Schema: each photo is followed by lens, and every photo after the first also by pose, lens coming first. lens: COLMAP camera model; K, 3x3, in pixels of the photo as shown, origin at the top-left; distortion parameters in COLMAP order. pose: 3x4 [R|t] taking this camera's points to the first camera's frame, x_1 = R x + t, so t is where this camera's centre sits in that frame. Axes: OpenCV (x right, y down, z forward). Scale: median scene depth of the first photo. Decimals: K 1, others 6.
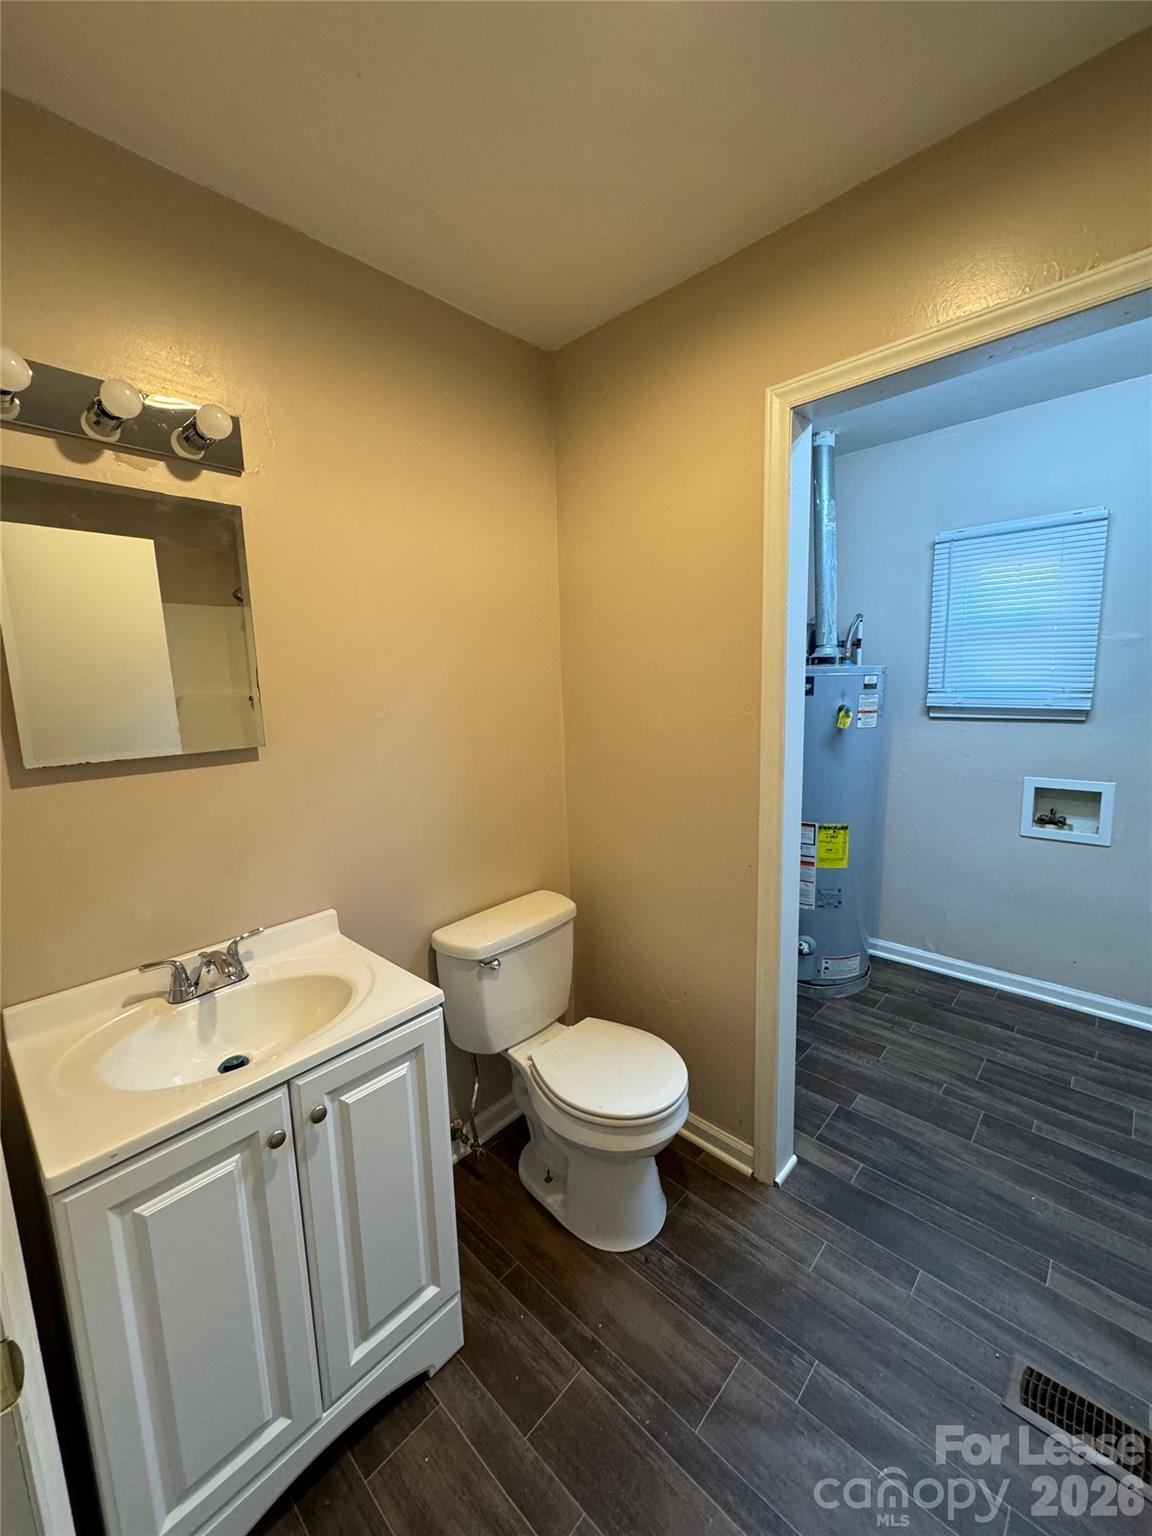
lens RADIAL K [[604.3, 0, 579.5], [0, 604.3, 762.4], [0, 0, 1]] dist [-0.003274, -0.000436]
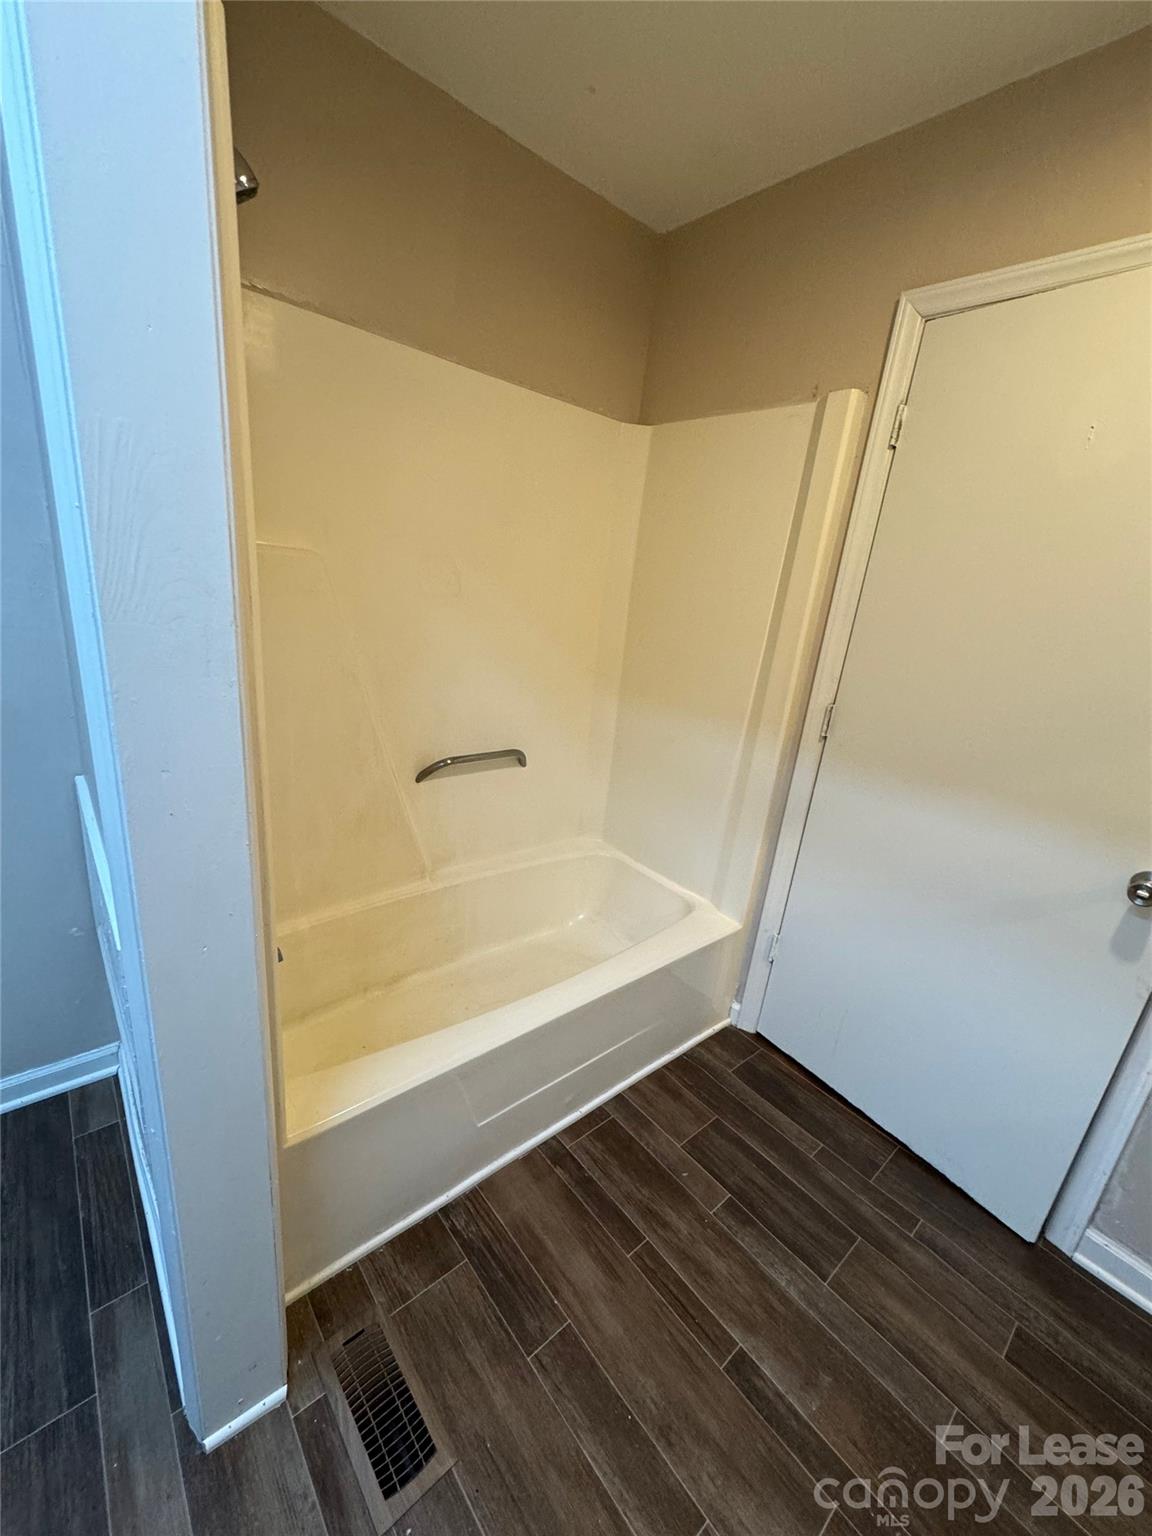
lens RADIAL K [[604.3, 0, 584.1], [0, 604.3, 770.3], [0, 0, 1]] dist [-0.003274, -0.000436]
pose [[-0.991958, -0.105886, 0.069343, 0.909169], [-0.065580, 0.898550, 0.433944, -0.185378], [-0.108257, 0.425906, -0.898267, 1.323067]]
